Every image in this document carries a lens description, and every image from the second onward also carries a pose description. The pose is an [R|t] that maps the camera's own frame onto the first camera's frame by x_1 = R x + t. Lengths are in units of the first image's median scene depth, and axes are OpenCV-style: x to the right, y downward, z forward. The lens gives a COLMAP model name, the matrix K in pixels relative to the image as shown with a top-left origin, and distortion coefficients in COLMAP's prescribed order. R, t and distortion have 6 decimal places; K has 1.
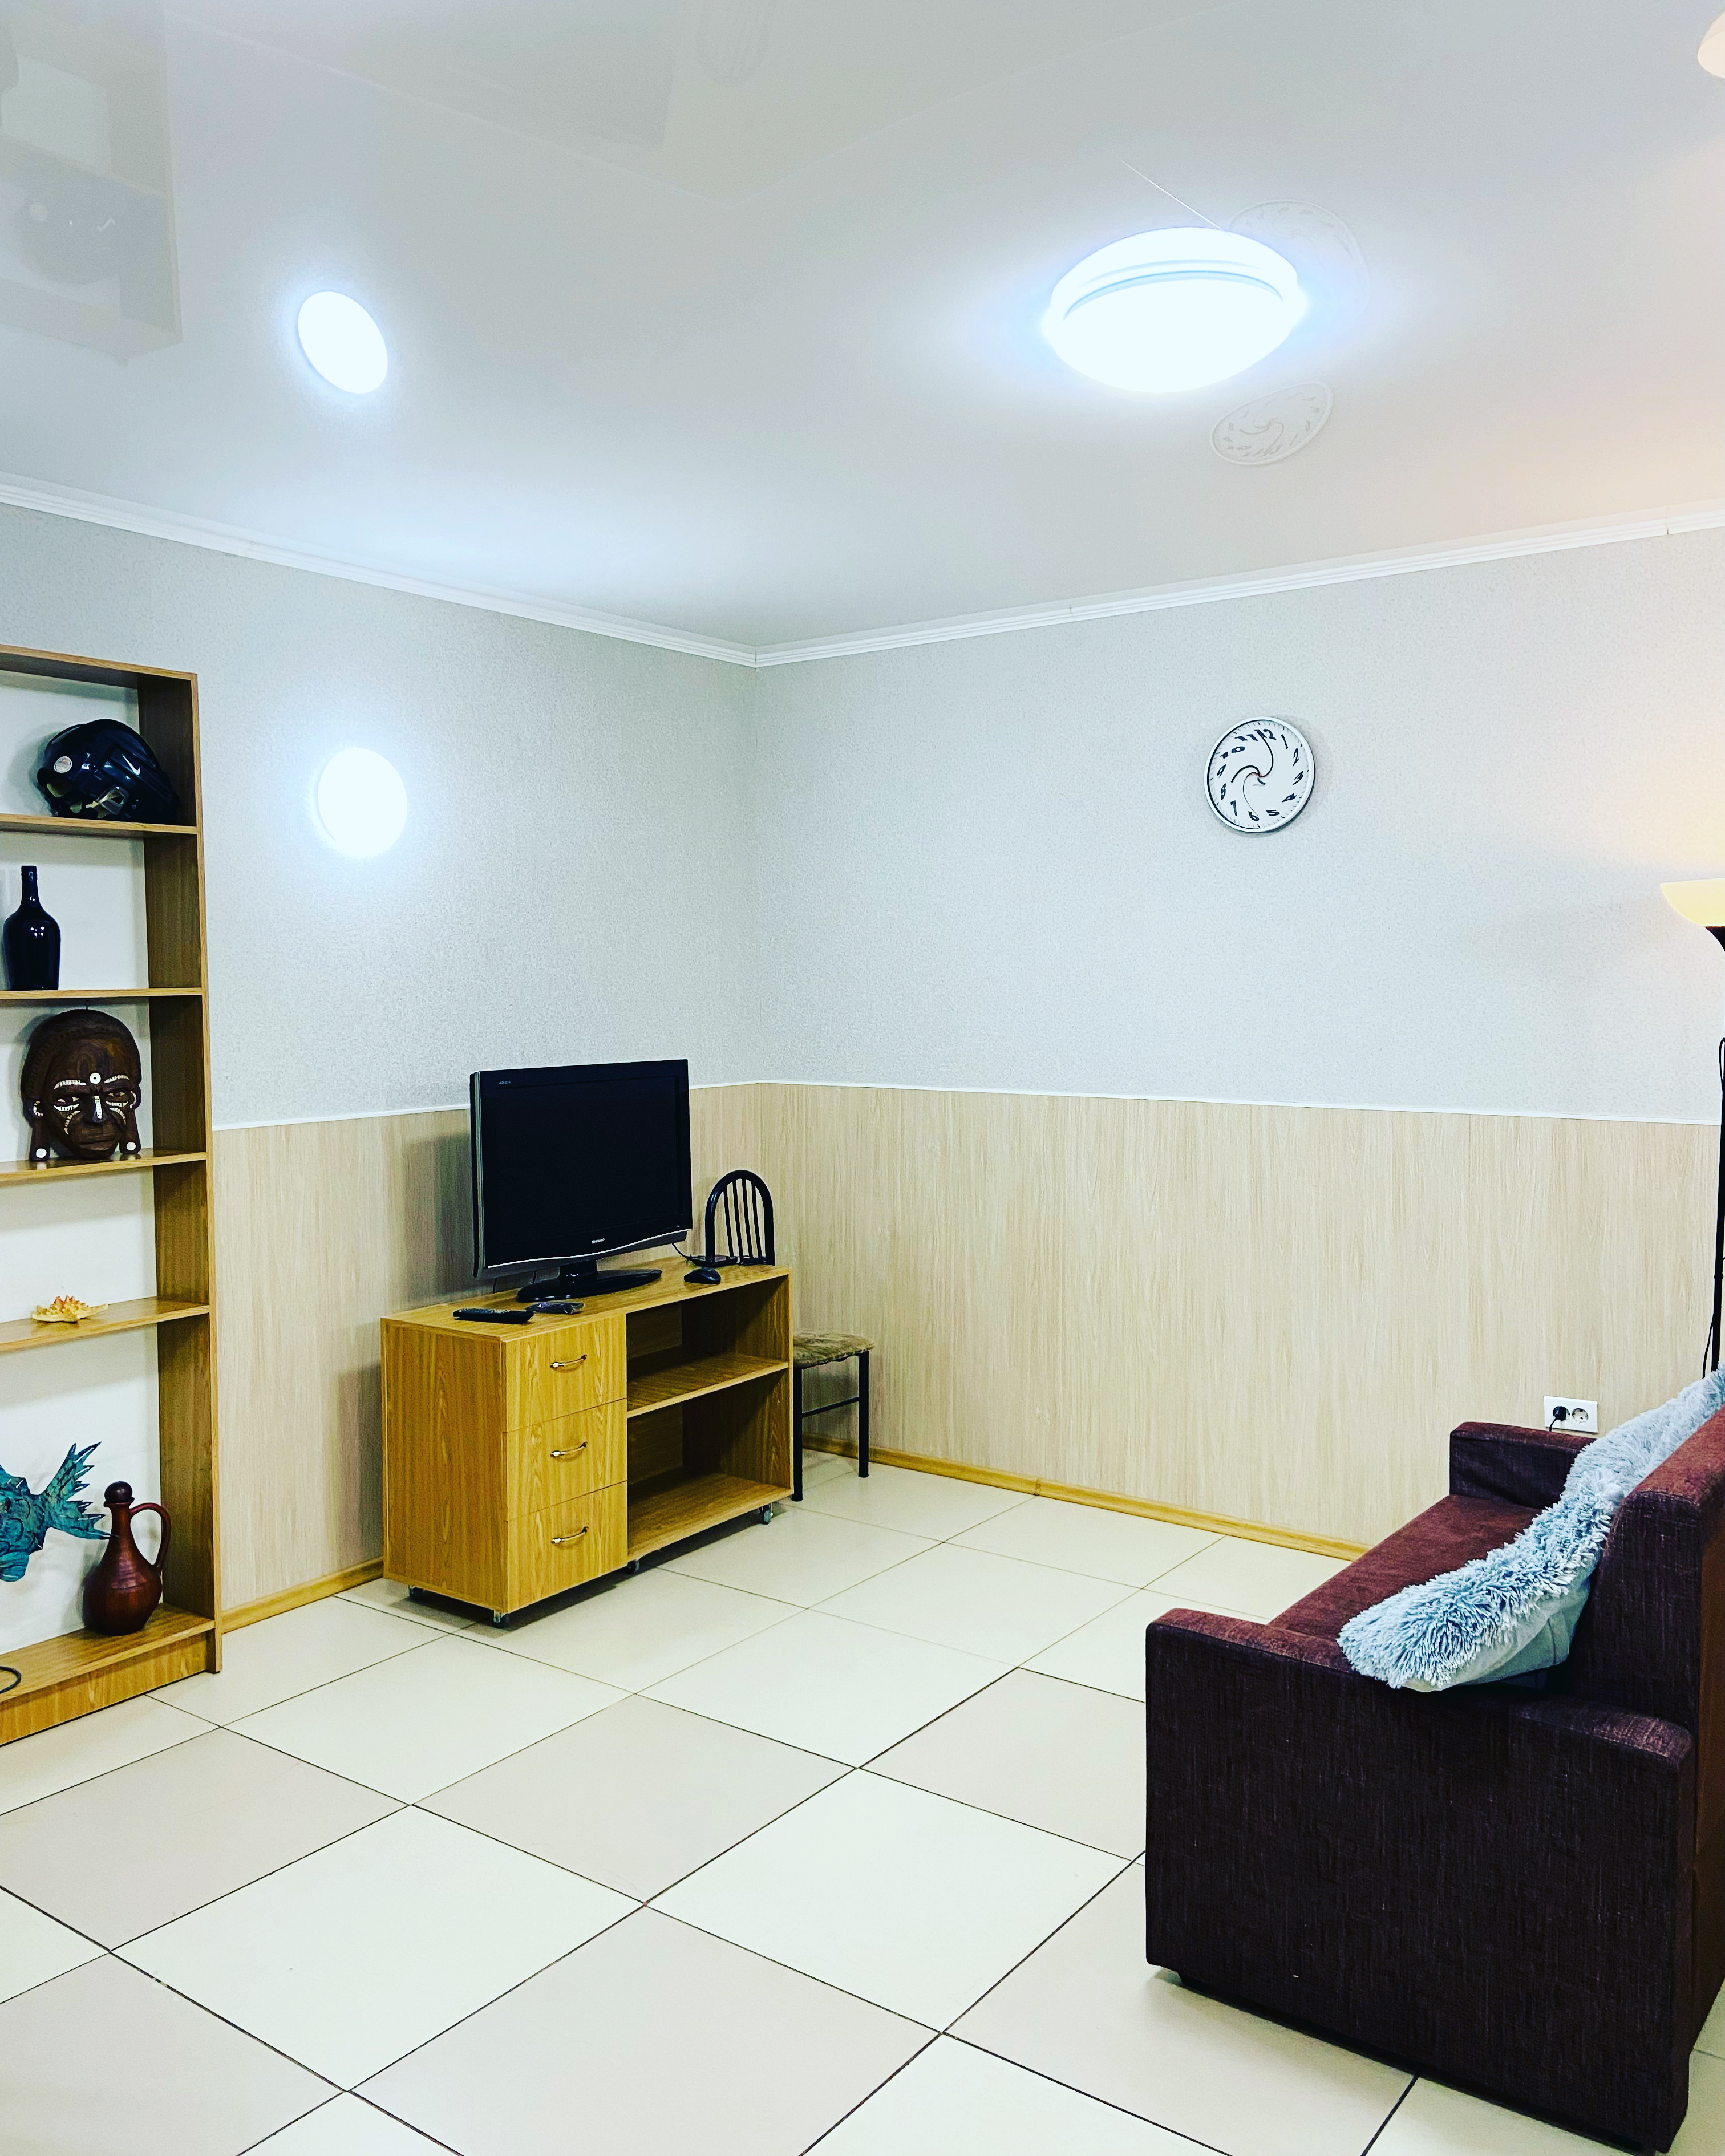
lens RADIAL K [[1738.1, 0, 863.0], [0, 1738.1, 1069.2], [0, 0, 1]] dist [0.008635, 0.002682]
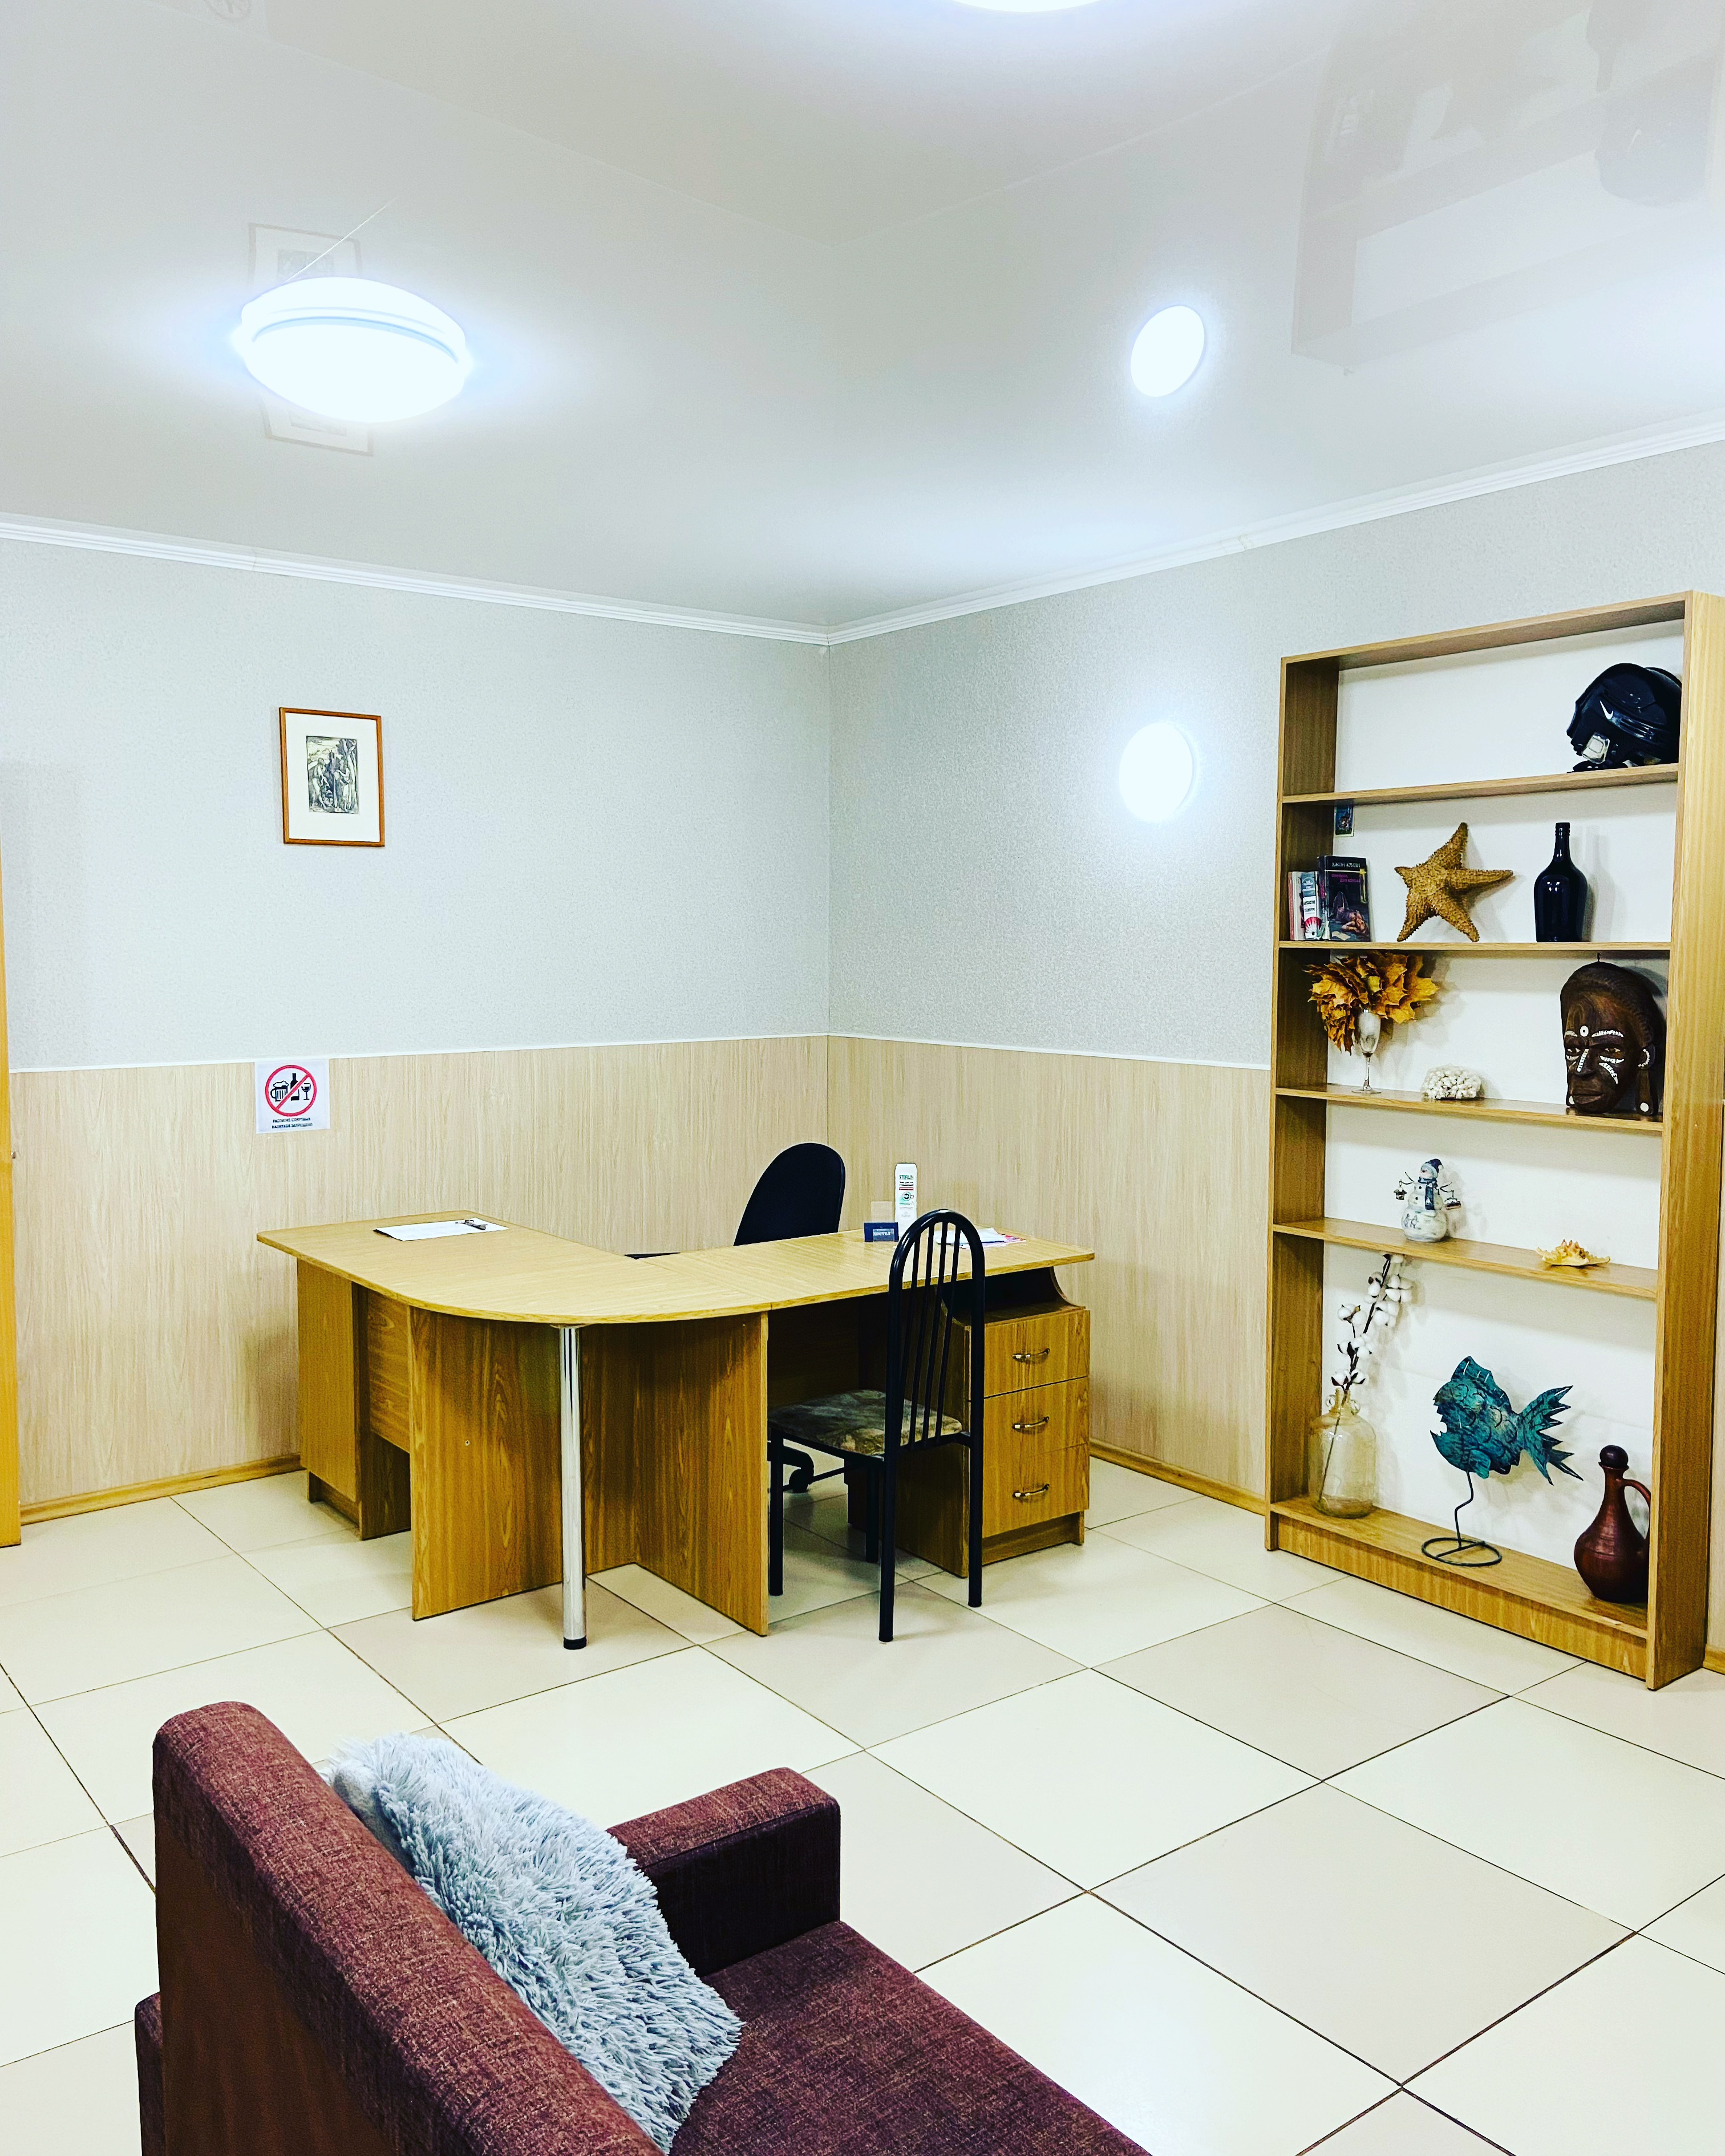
lens RADIAL K [[1738.1, 0, 863.3], [0, 1738.1, 1083.7], [0, 0, 1]] dist [0.008635, 0.002682]
pose [[-0.284101, 0.088166, -0.954732, 0.635353], [-0.057345, 0.992418, 0.108711, -0.049780], [0.957078, 0.085634, -0.276891, 0.883620]]
